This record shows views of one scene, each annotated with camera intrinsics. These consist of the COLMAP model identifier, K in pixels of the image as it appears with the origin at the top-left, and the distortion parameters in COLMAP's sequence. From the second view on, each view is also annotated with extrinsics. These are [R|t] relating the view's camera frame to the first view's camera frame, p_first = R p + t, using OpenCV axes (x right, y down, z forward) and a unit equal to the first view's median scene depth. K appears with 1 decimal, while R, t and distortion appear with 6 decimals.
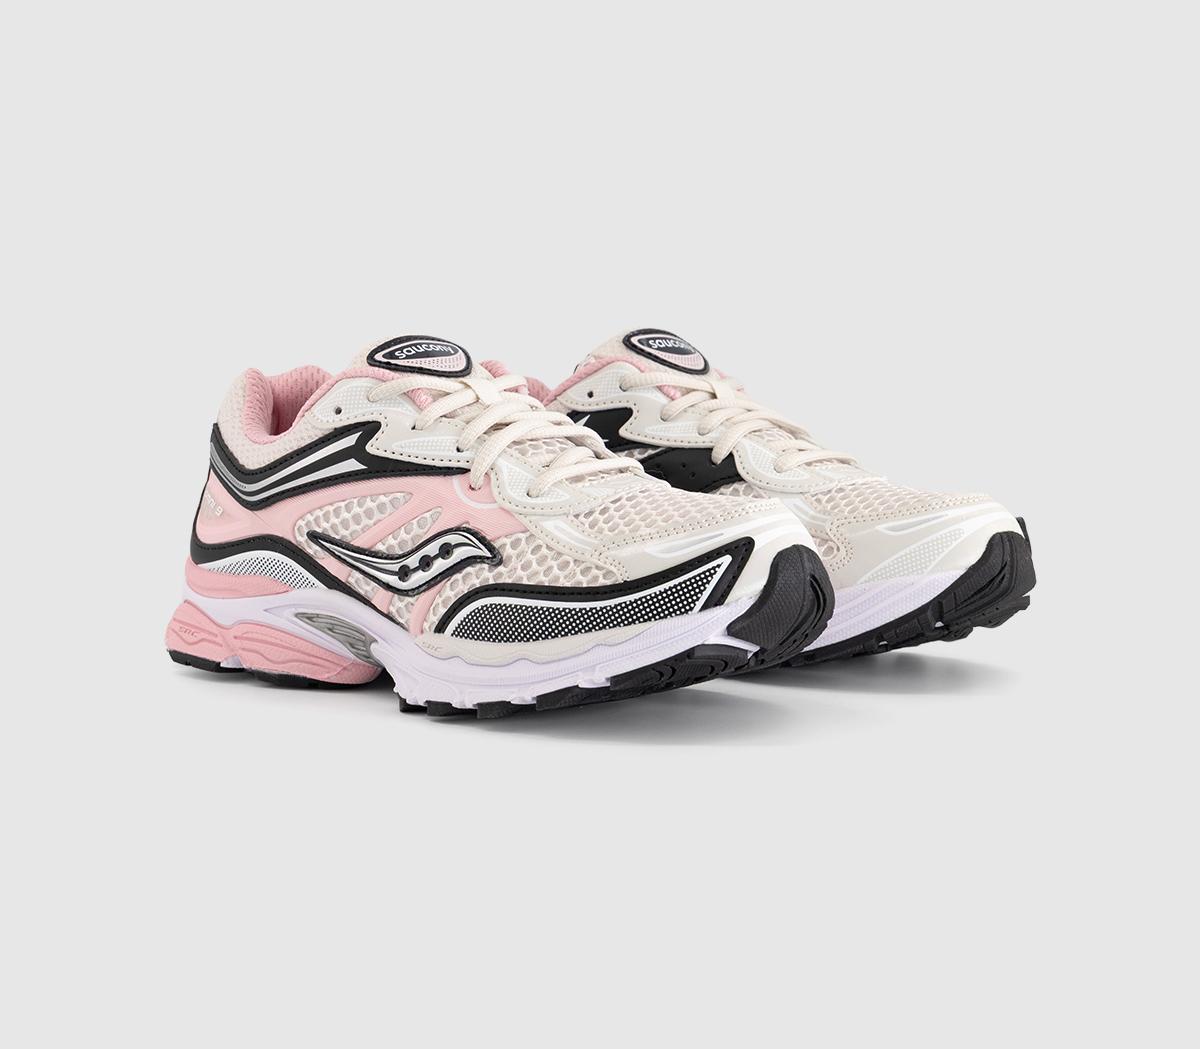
lens RADIAL K [[2240.9, 0, 600.0], [0, 2240.9, 524.5], [0, 0, 1]] dist [-0.181296, 0.001129]
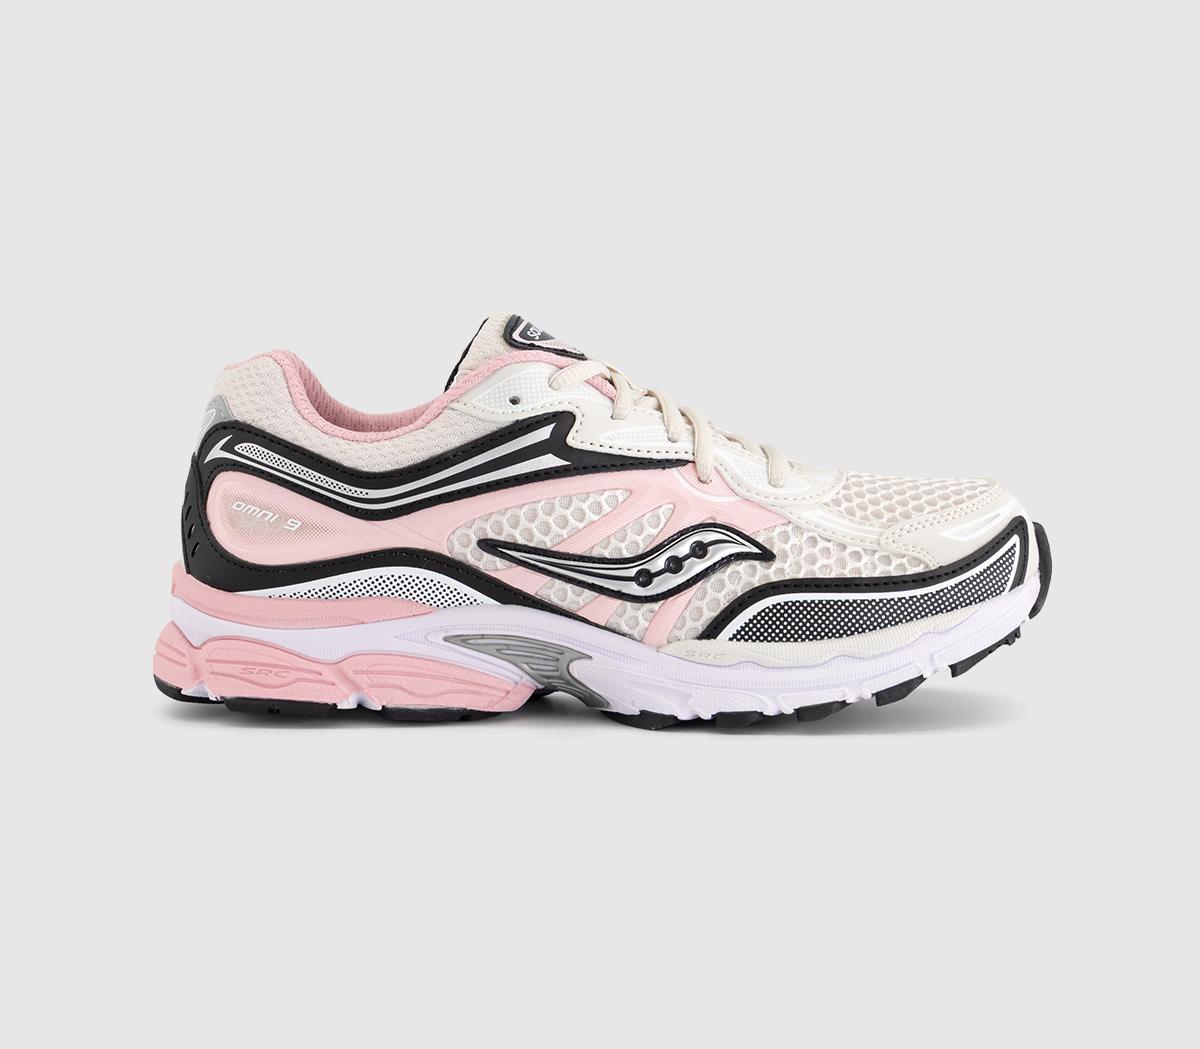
lens RADIAL K [[2240.9, 0, 600.0], [0, 2240.9, 524.5], [0, 0, 1]] dist [-0.181296, 0.001129]
pose [[0.789516, -0.045588, 0.612034, -0.656464], [0.050712, 0.998673, 0.008969, -0.008813], [-0.611631, 0.023957, 0.790781, 0.296789]]
